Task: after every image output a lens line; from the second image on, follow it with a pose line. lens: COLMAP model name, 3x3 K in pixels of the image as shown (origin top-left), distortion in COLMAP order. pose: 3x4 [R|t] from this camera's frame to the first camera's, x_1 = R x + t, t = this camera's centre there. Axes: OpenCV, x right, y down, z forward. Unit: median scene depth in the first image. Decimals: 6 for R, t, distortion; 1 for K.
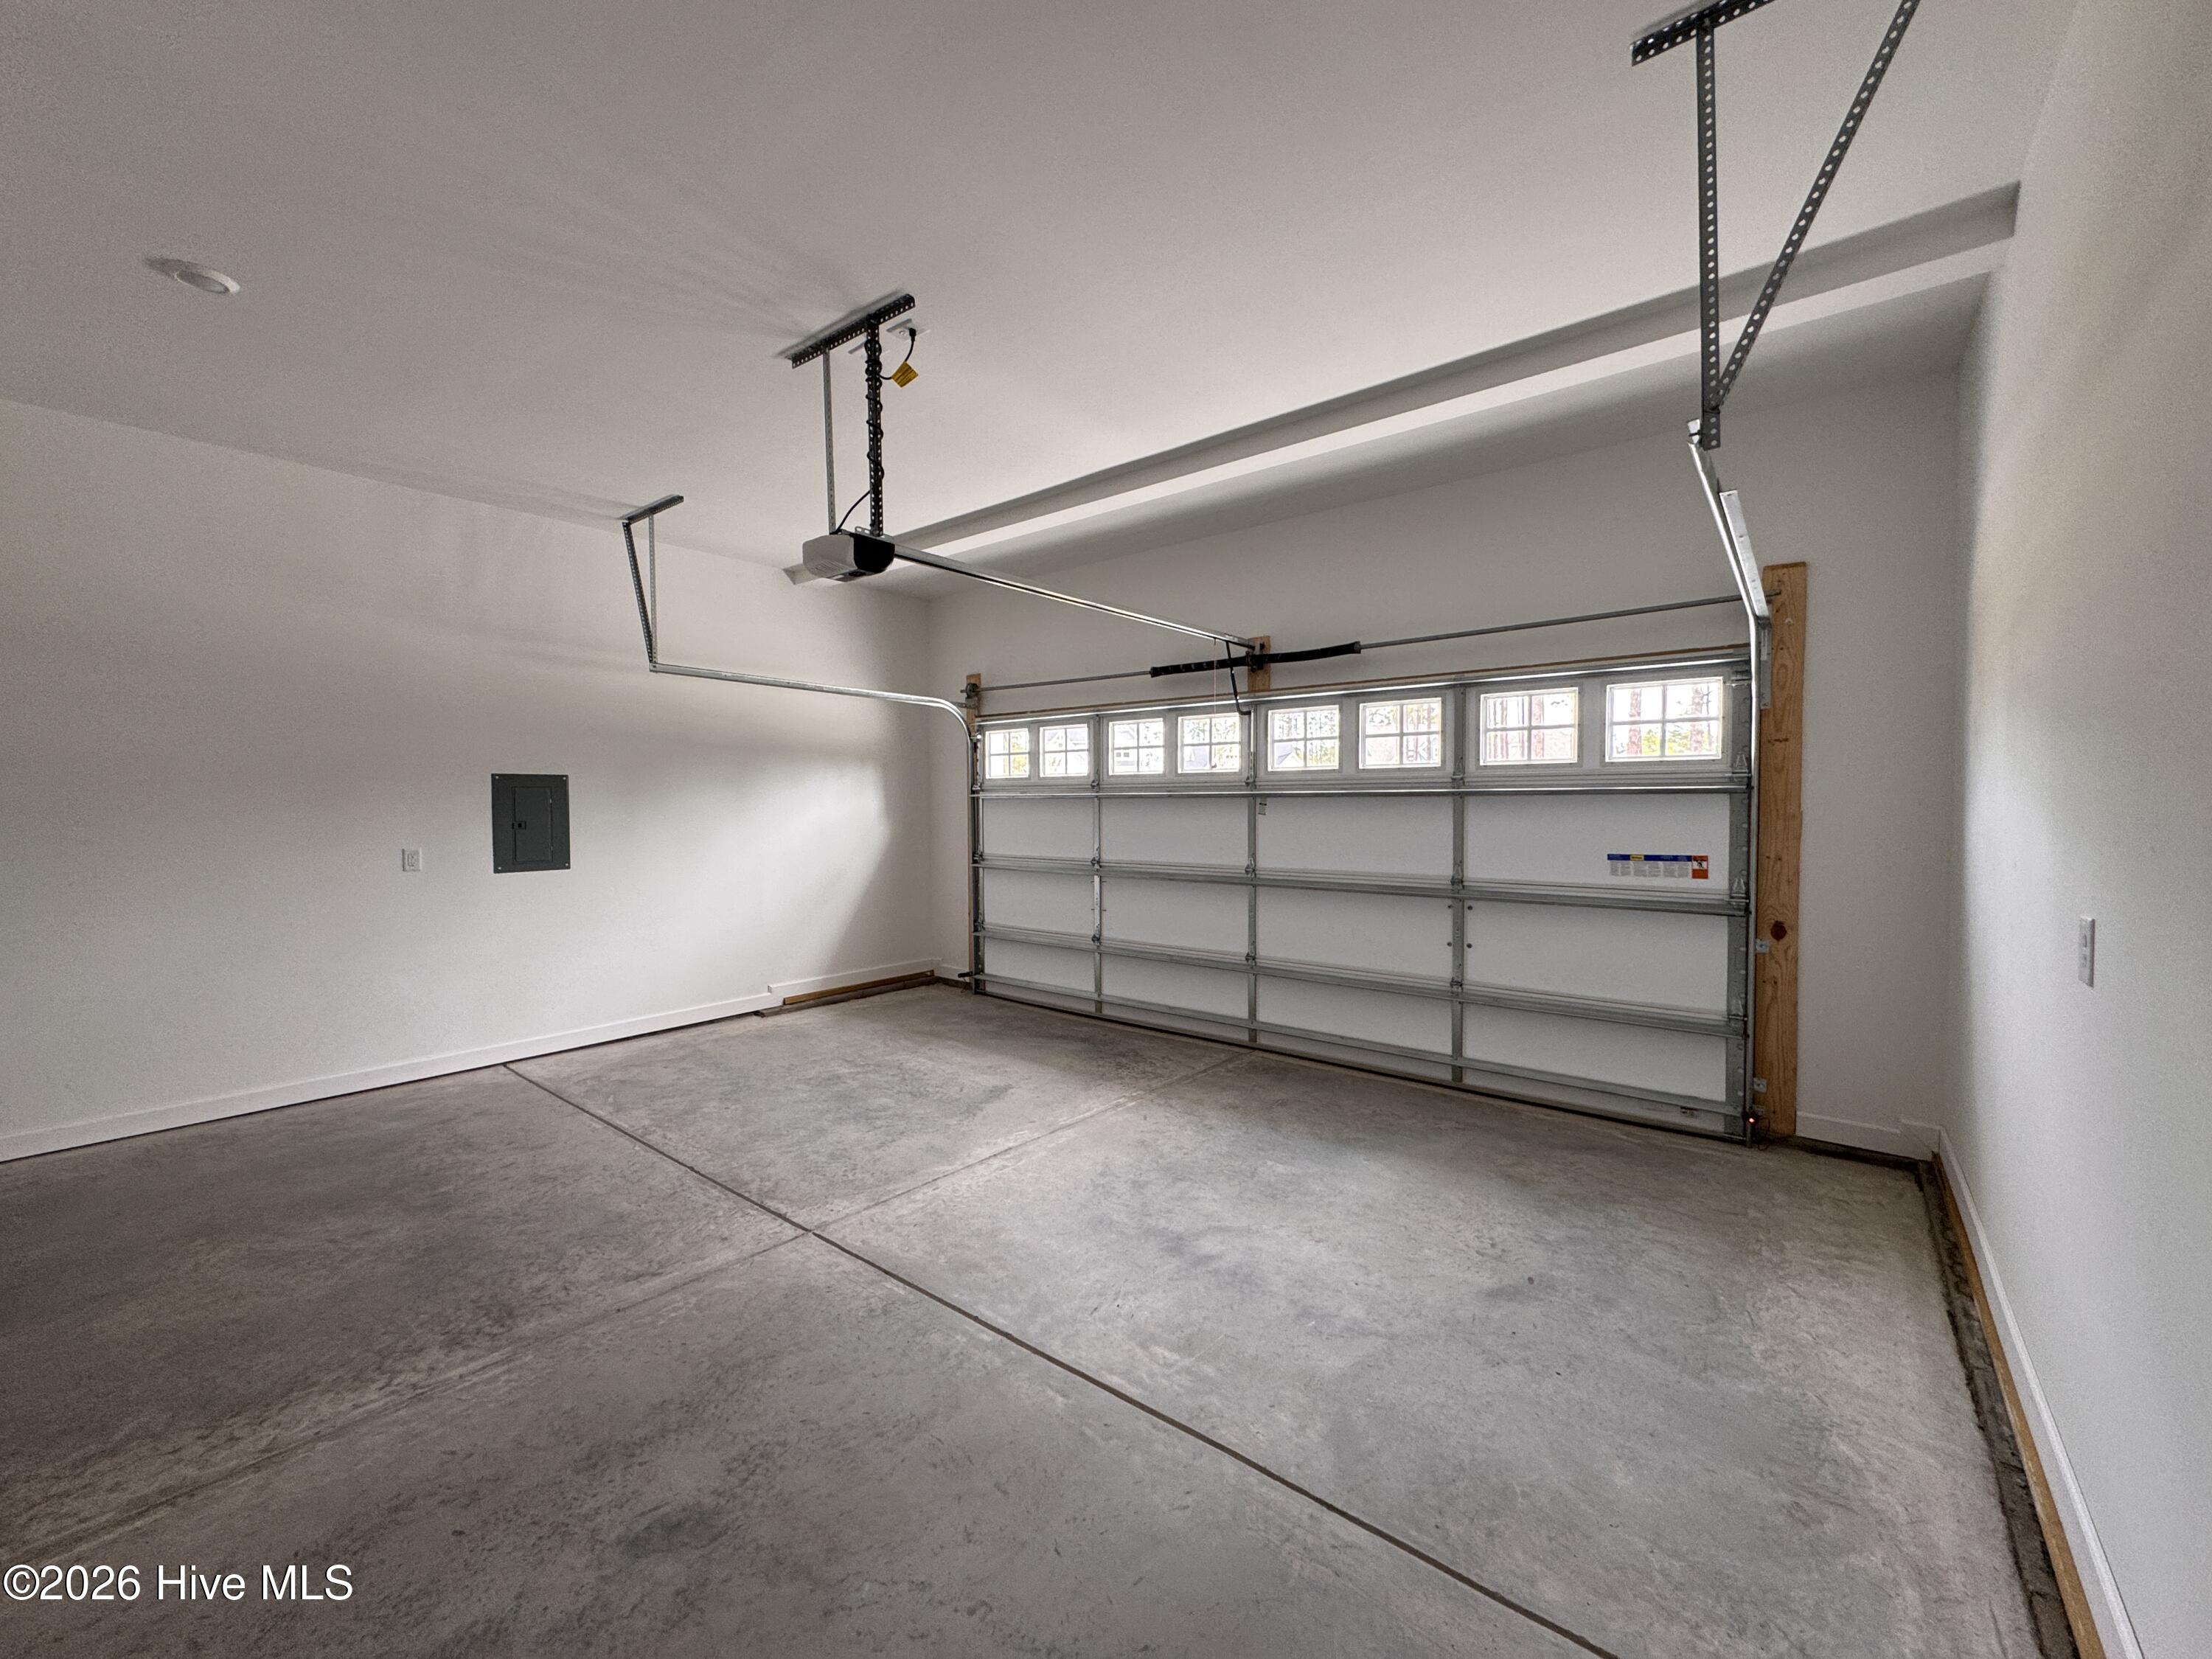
lens RADIAL K [[883.3, 0, 1104.3], [0, 883.3, 822.8], [0, 0, 1]] dist [-0.001908, -0.000165]
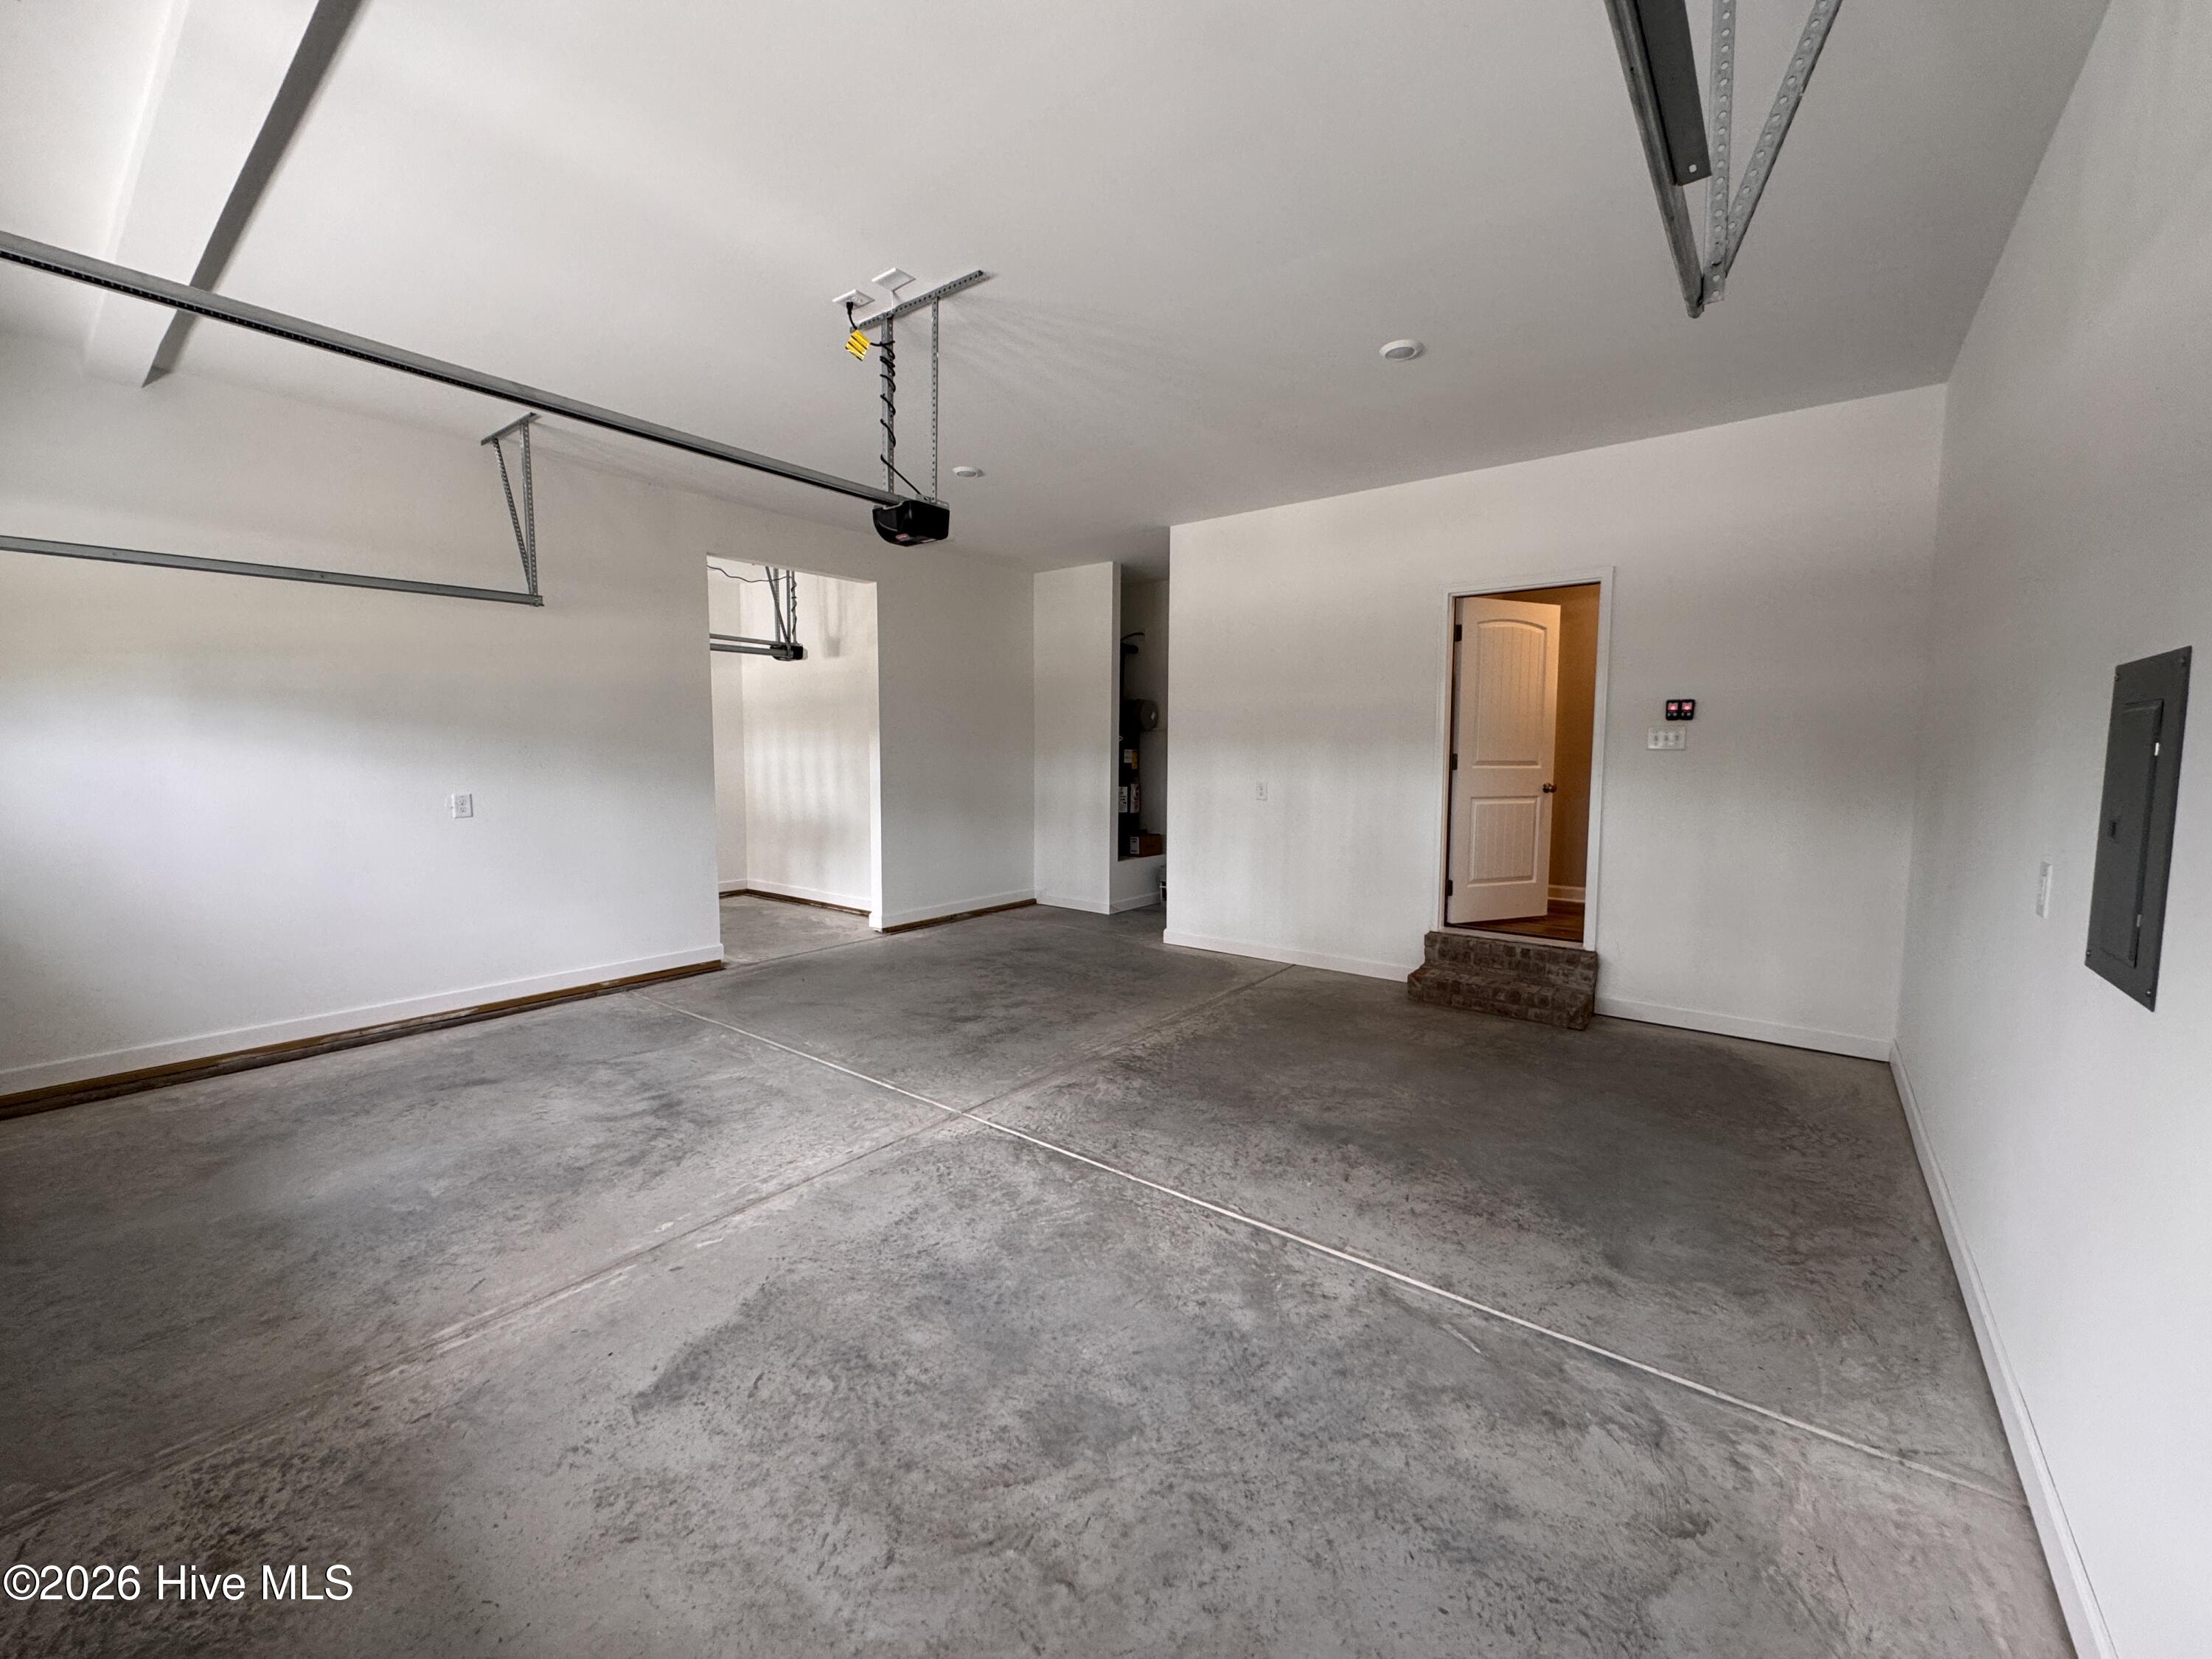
lens RADIAL K [[883.3, 0, 1105.9], [0, 883.3, 824.2], [0, 0, 1]] dist [-0.001908, -0.000165]
pose [[-0.999729, 0.004340, -0.022876, -0.413684], [0.001887, 0.994344, 0.106191, -0.044148], [0.023207, 0.106119, -0.994083, 1.770479]]
